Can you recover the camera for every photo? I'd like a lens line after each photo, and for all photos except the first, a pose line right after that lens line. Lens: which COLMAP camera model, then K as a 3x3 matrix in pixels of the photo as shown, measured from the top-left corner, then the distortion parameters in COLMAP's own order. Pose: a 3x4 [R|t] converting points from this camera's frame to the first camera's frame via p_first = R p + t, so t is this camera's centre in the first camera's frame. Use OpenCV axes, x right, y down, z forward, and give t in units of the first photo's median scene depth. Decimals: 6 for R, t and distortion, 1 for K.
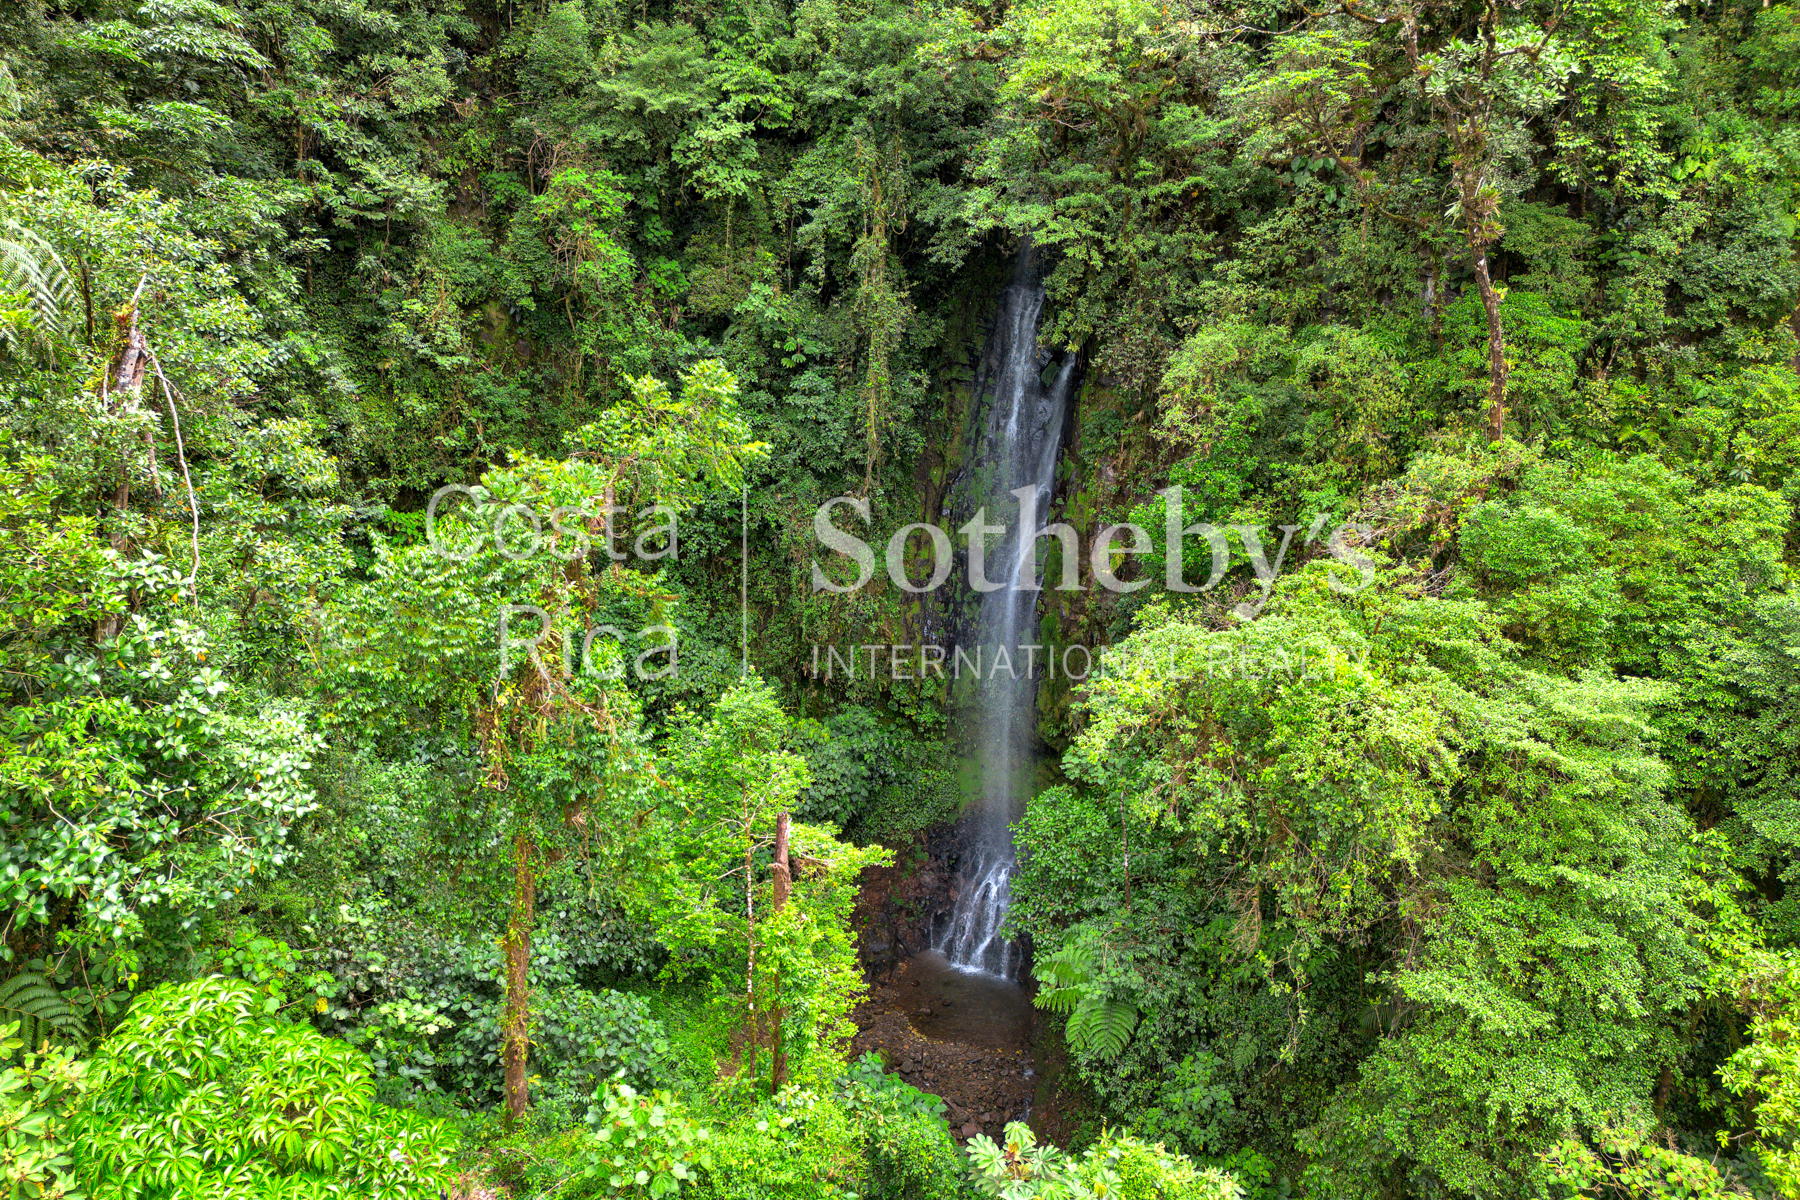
lens RADIAL K [[1184.3, 0, 900.5], [0, 1184.3, 594.5], [0, 0, 1]] dist [0.012262, 0.000704]
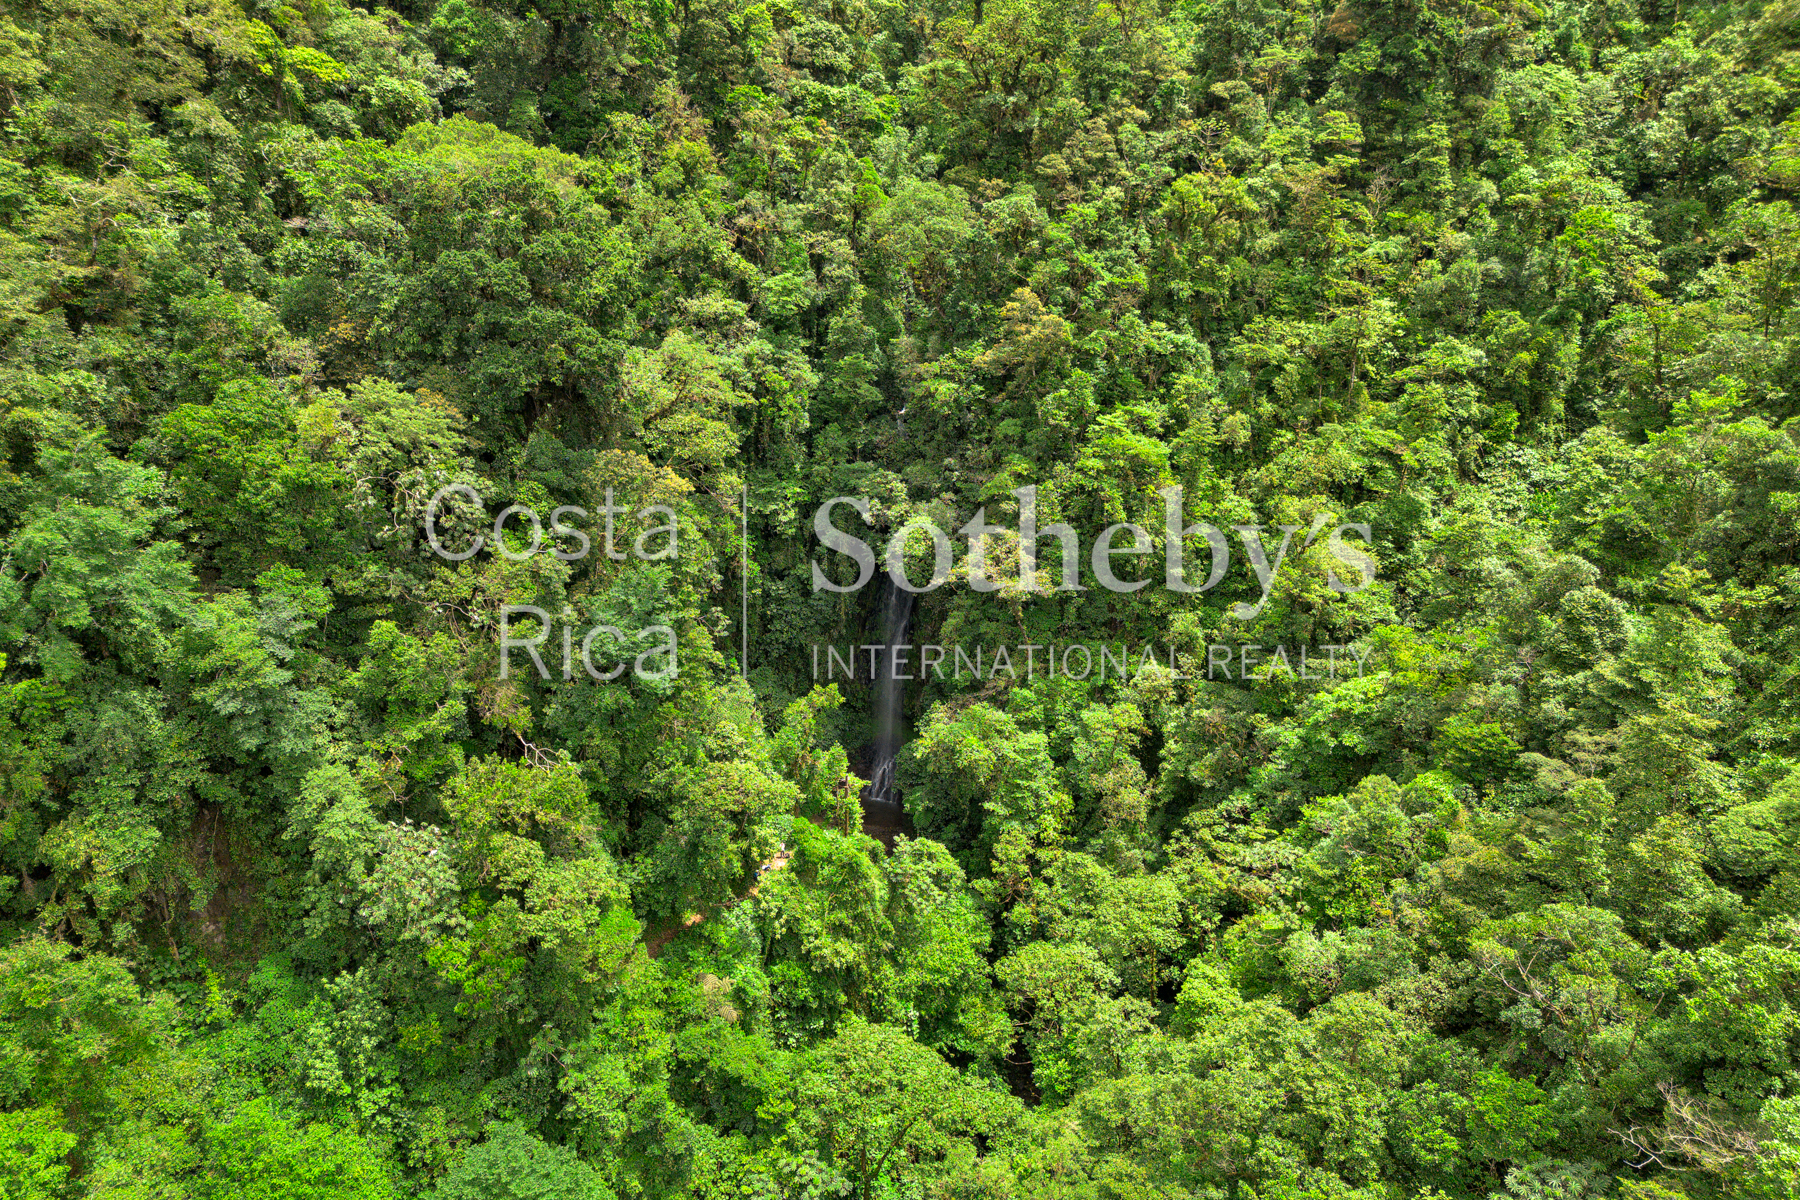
lens RADIAL K [[1184.3, 0, 901.1], [0, 1184.3, 602.8], [0, 0, 1]] dist [0.012262, 0.000704]
pose [[0.992732, -0.024587, 0.117807, -0.380047], [0.005057, 0.986565, 0.163290, -1.094954], [-0.120239, -0.161507, 0.979519, -3.041155]]
